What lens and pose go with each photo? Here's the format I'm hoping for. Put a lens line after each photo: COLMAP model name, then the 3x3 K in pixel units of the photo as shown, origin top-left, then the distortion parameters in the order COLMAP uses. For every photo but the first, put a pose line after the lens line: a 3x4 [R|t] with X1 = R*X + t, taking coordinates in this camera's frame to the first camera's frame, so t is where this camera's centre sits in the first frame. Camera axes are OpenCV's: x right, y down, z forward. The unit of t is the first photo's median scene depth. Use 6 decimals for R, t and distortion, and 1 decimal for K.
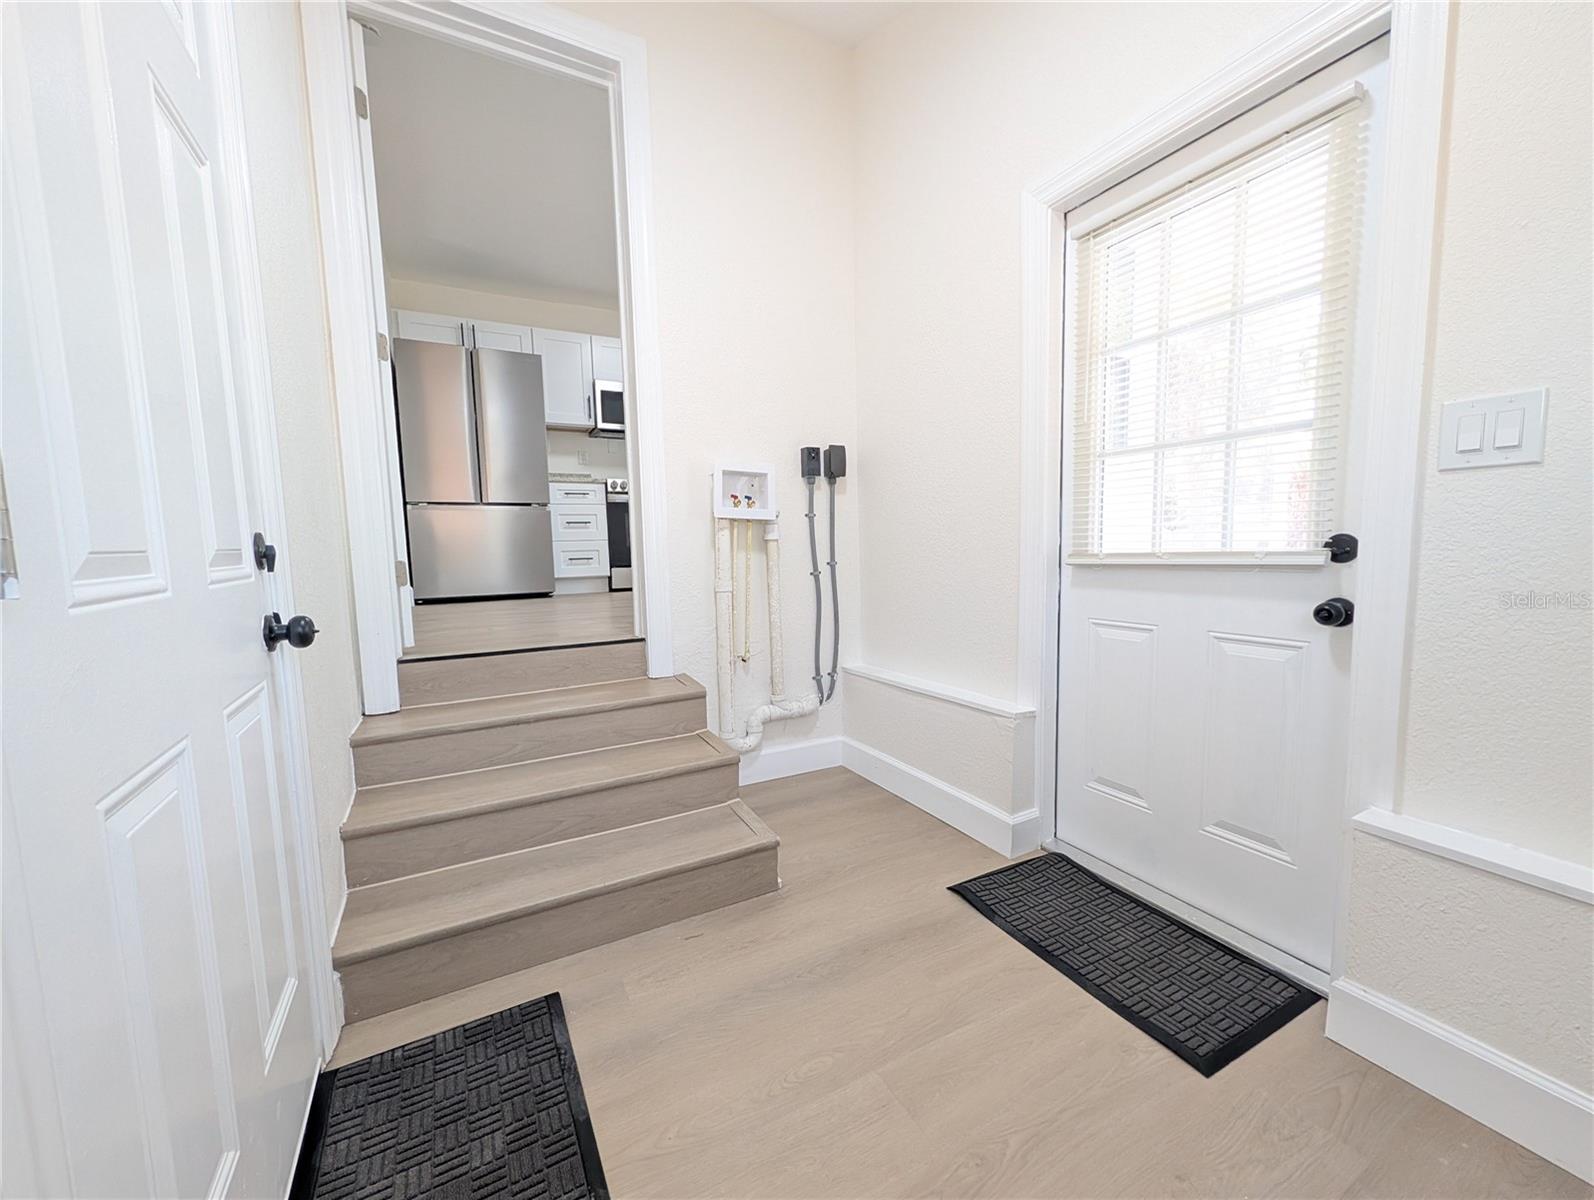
lens RADIAL K [[624.6, 0, 797.8], [0, 624.6, 608.3], [0, 0, 1]] dist [-0.001354, 0.000340]
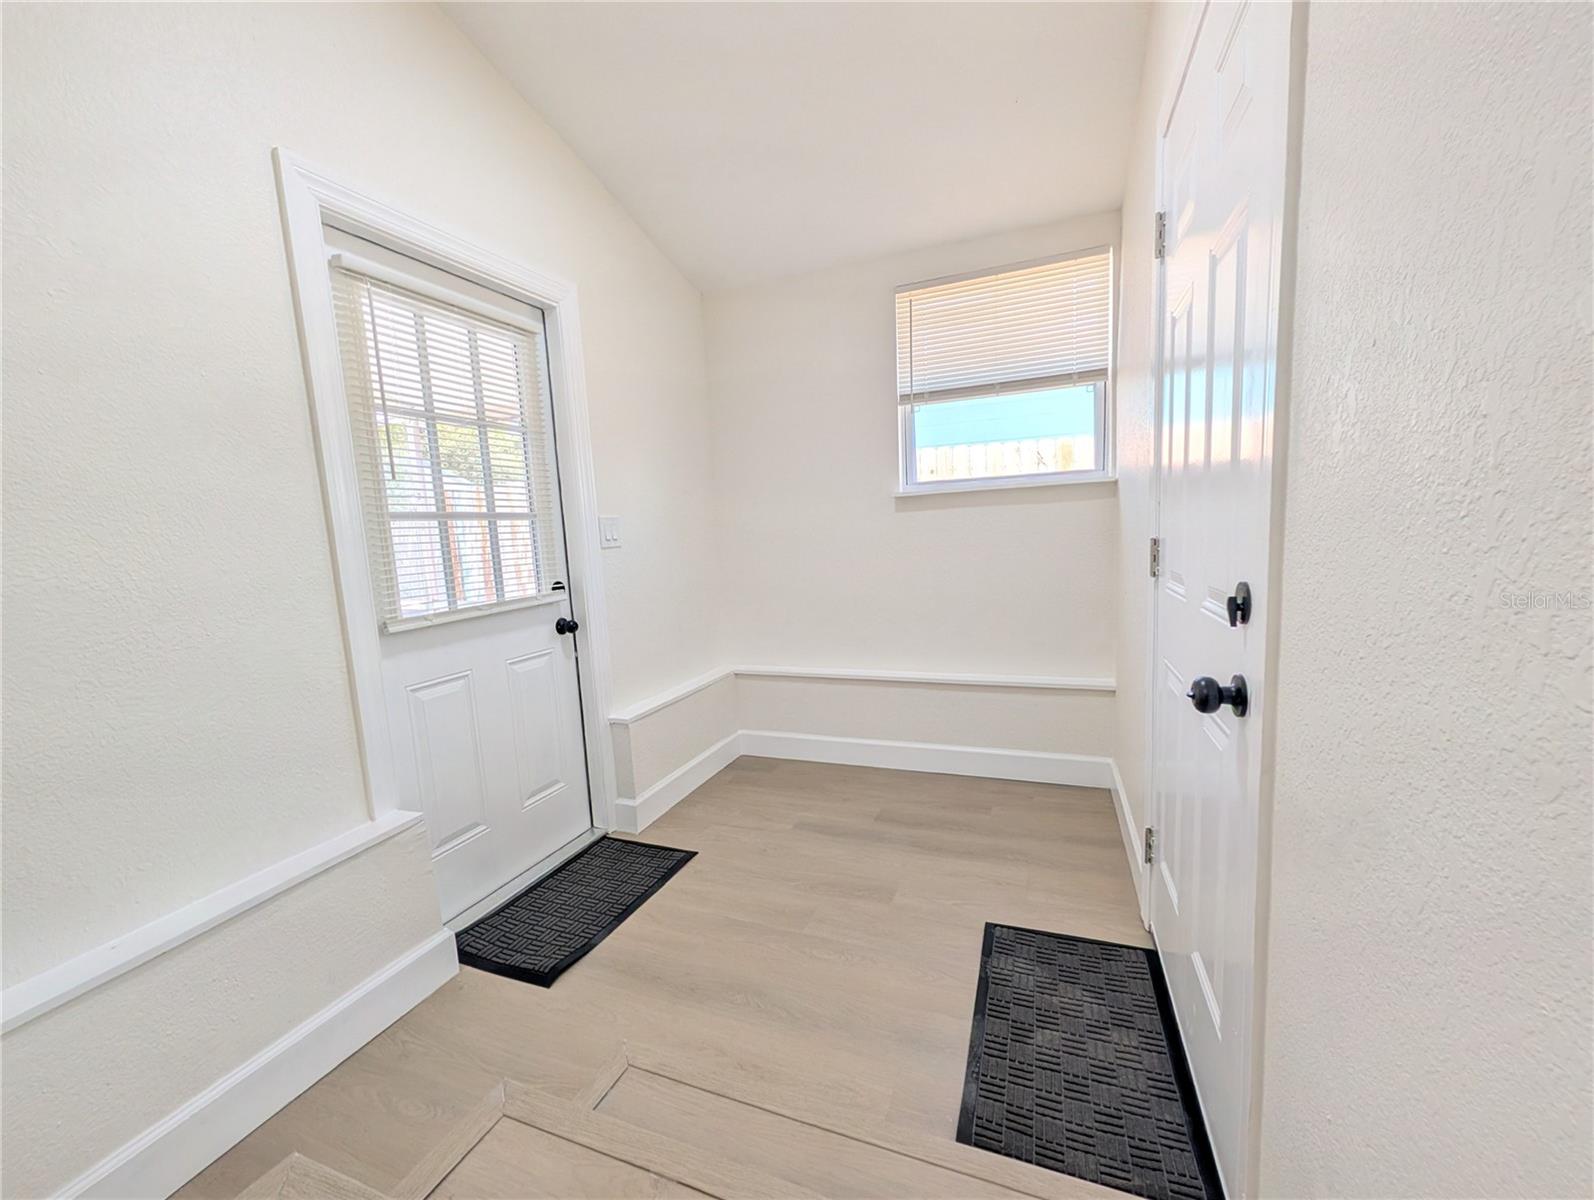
lens RADIAL K [[624.6, 0, 797.8], [0, 624.6, 608.3], [0, 0, 1]] dist [-0.001354, 0.000340]
pose [[-0.643328, -0.043967, 0.764328, -0.885131], [0.144078, 0.973558, 0.177272, -0.257784], [-0.751912, 0.224167, -0.619982, 1.579180]]
